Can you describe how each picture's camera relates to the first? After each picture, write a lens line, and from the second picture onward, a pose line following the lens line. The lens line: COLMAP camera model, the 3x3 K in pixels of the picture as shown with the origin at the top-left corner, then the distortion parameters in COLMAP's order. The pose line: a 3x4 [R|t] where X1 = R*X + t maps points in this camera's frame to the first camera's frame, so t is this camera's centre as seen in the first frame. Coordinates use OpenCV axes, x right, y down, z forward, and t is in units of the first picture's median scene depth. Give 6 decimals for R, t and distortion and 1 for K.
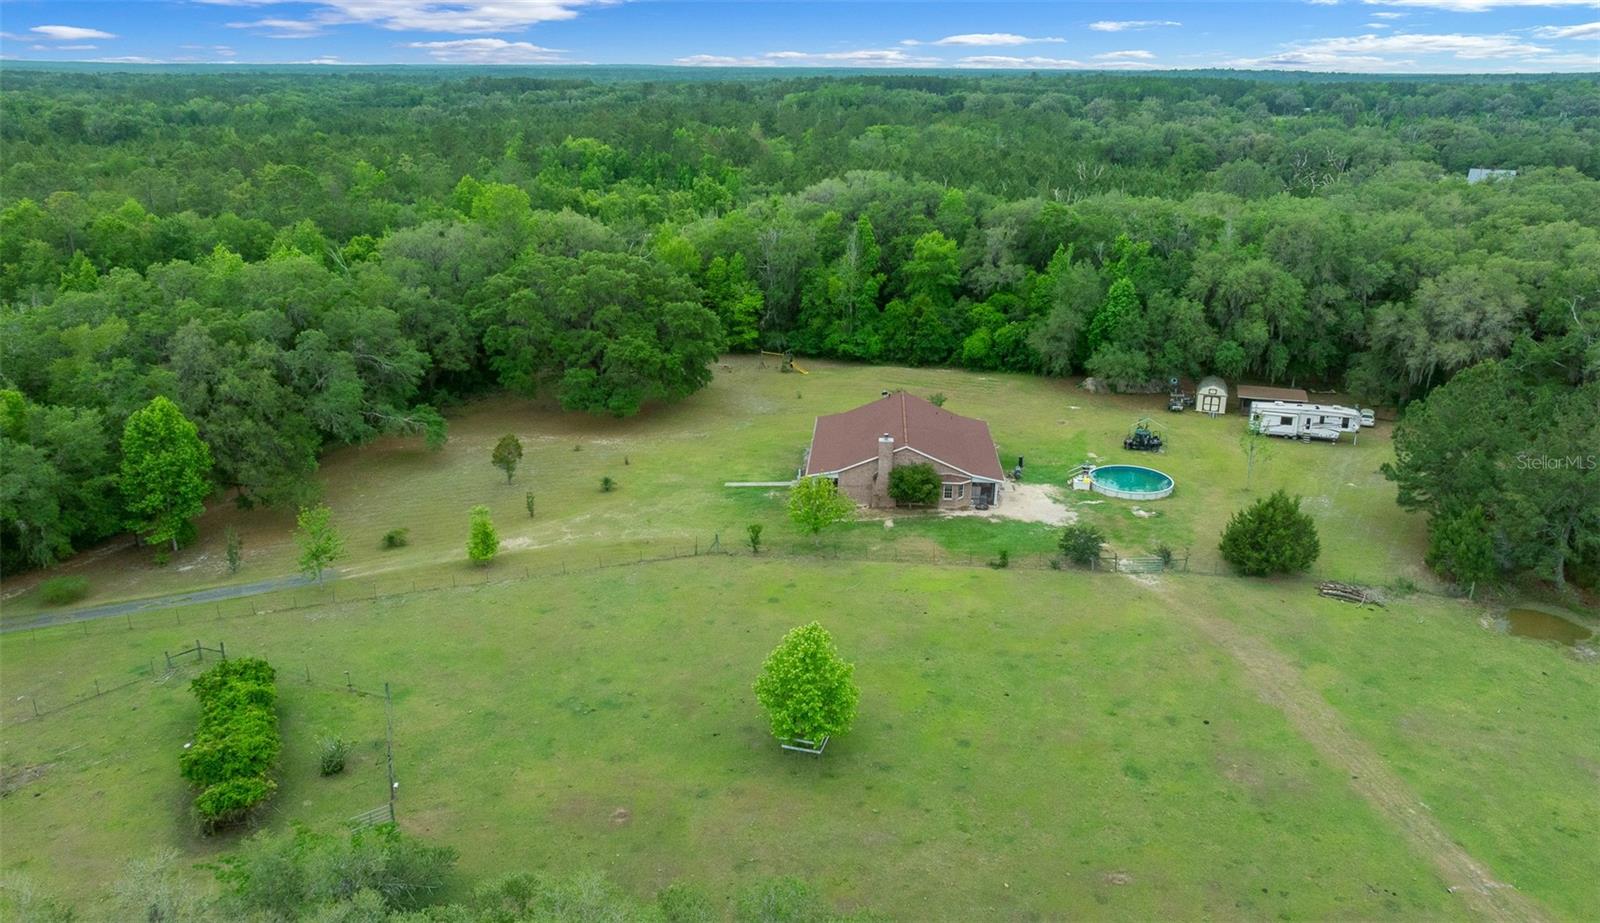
lens RADIAL K [[1118.4, 0, 796.9], [0, 1118.4, 456.6], [0, 0, 1]] dist [0.009237, 0.002591]
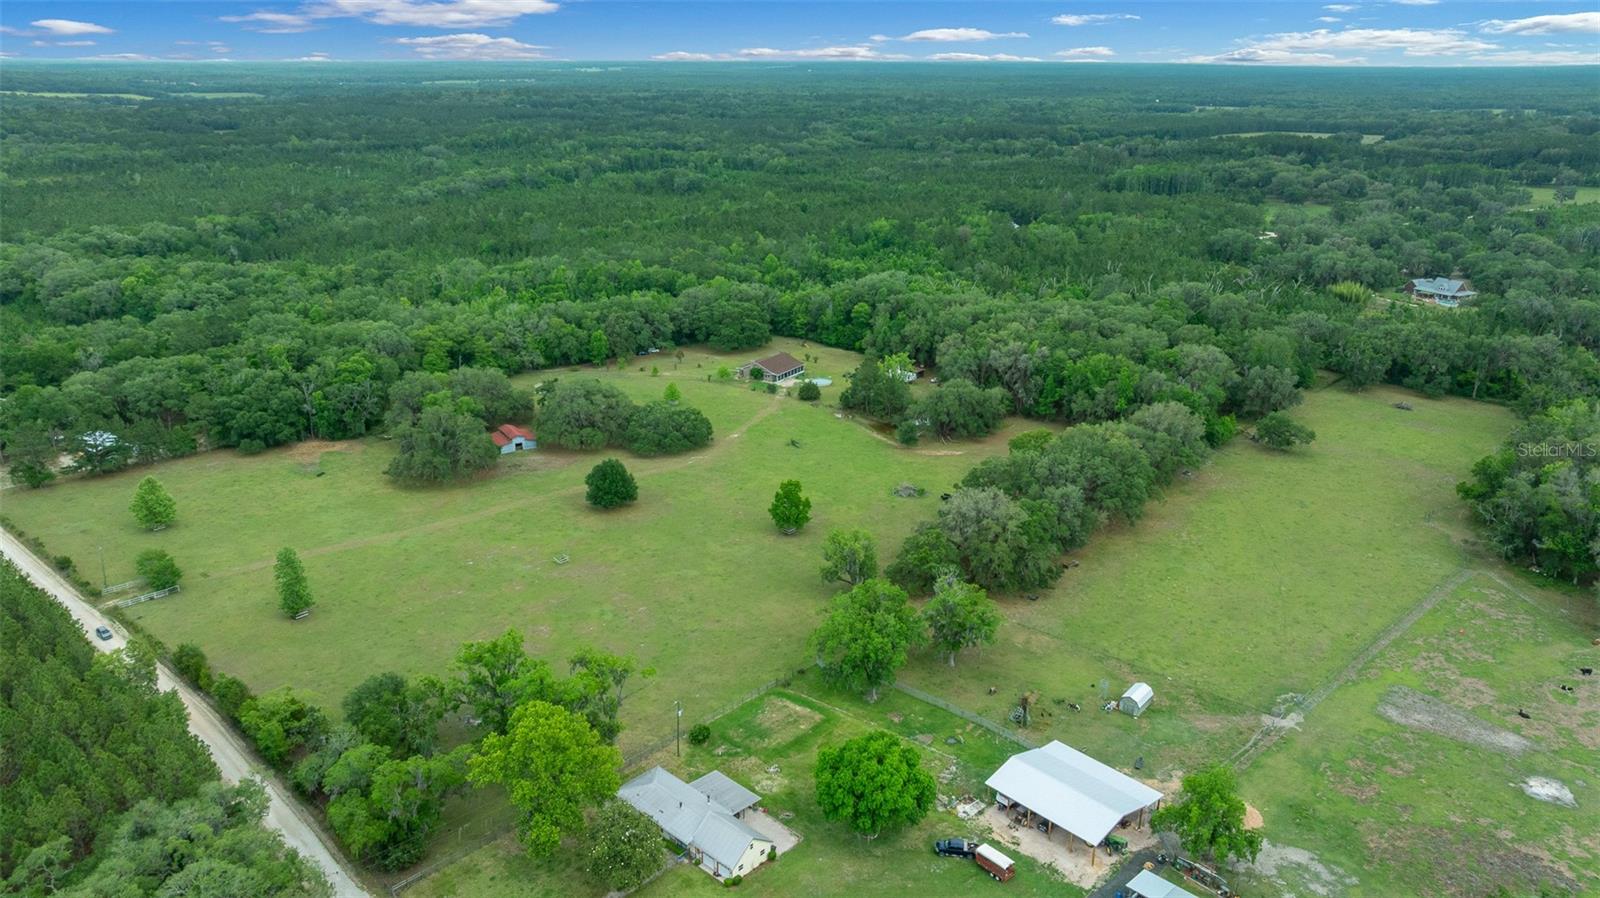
lens RADIAL K [[1100.4, 0, 805.1], [0, 1100.4, 449.6], [0, 0, 1]] dist [-0.014254, 0.002099]
pose [[0.882887, 0.152878, -0.444003, 1.469172], [-0.149993, 0.987801, 0.041859, 0.076248], [0.444986, 0.029640, 0.895047, -1.729786]]
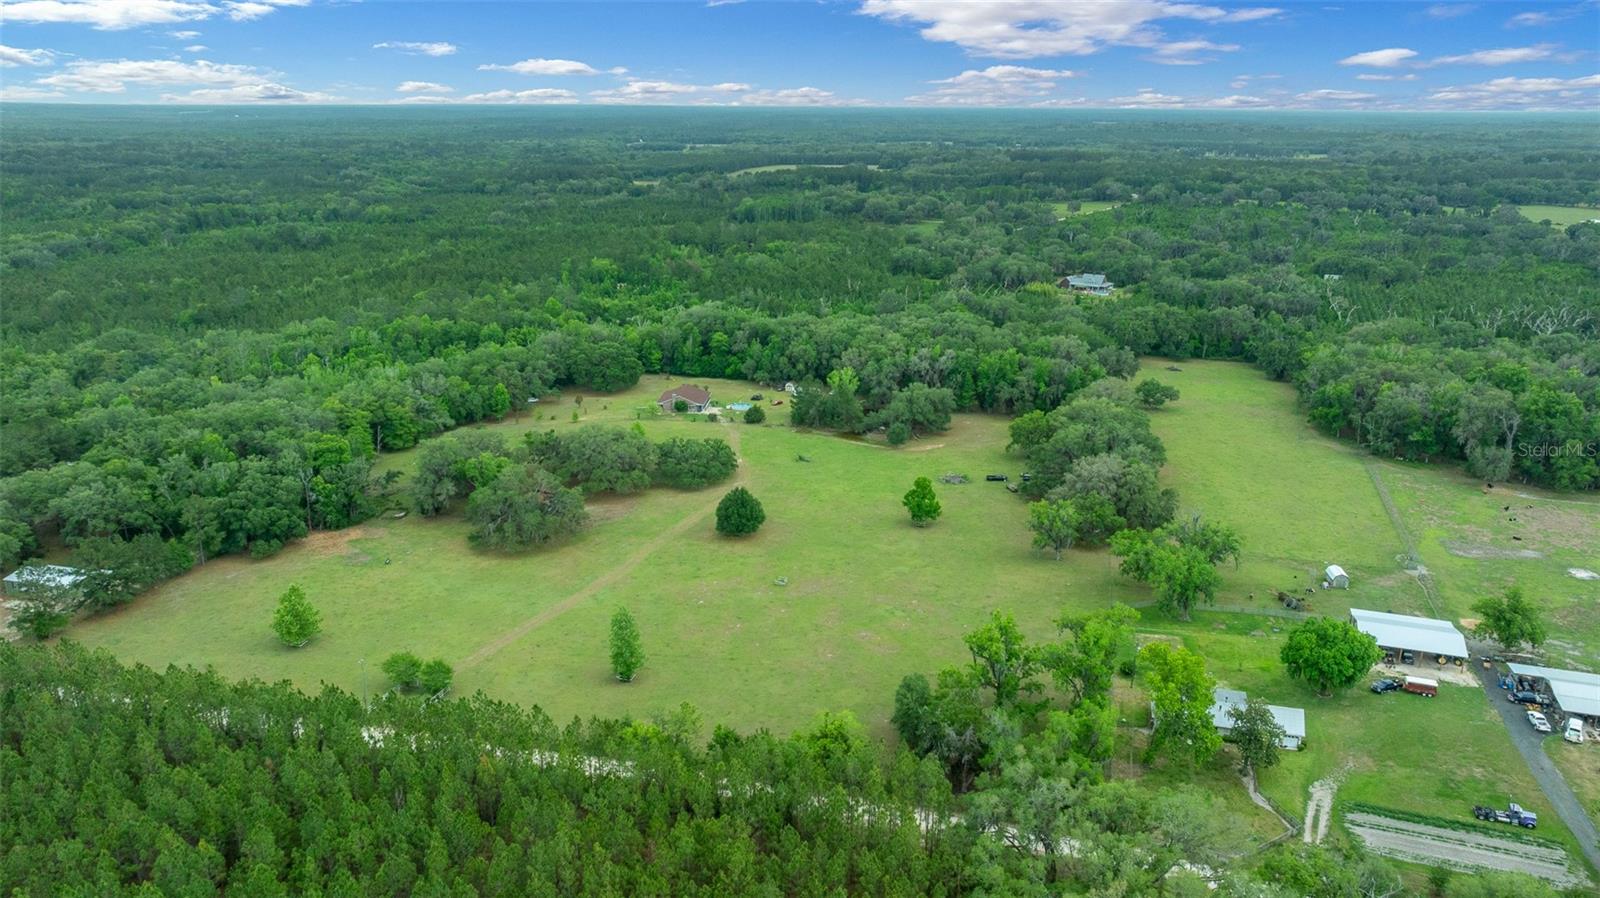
lens RADIAL K [[1100.4, 0, 792.4], [0, 1100.4, 444.4], [0, 0, 1]] dist [-0.014254, 0.002099]
pose [[0.999781, 0.000968, -0.020916, 0.433261], [-0.001618, 0.999515, -0.031103, 0.210508], [0.020875, 0.031130, 0.999297, -2.160121]]
